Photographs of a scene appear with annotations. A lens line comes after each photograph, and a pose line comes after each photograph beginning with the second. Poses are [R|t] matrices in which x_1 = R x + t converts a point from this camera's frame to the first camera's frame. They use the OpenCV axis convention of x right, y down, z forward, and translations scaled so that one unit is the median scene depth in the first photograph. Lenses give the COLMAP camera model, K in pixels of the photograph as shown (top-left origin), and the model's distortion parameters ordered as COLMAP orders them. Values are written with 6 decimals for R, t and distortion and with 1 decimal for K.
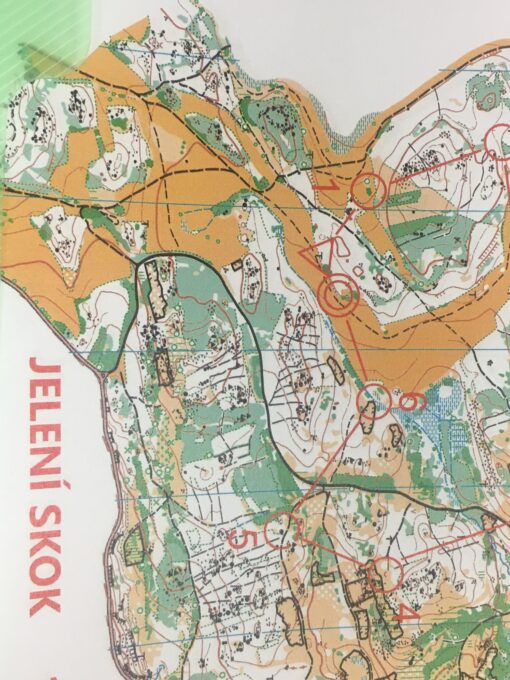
lens RADIAL K [[952.3, 0, 254.0], [0, 952.3, 339.8], [0, 0, 1]] dist [0.044371, 0.000000]
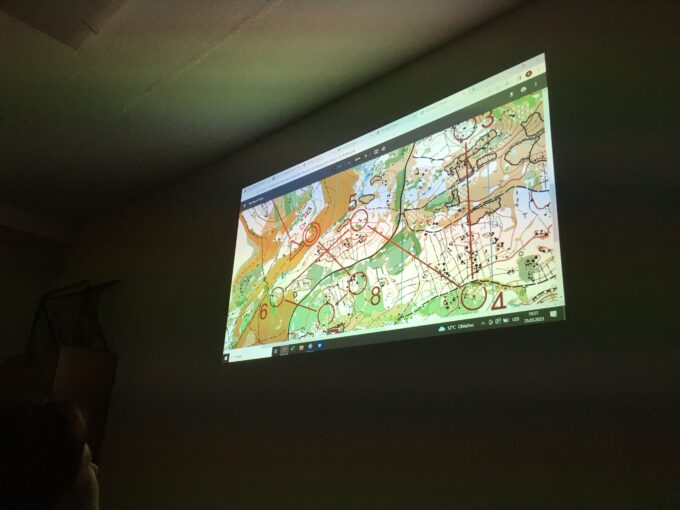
lens RADIAL K [[569.3, 0, 340.2], [0, 569.3, 253.8], [0, 0, 1]] dist [-0.002279, -0.000584]
pose [[-0.042966, -0.967797, 0.248038, -0.199701], [0.676349, -0.210902, -0.705742, 0.698860], [0.735327, 0.137437, 0.663630, 0.361325]]
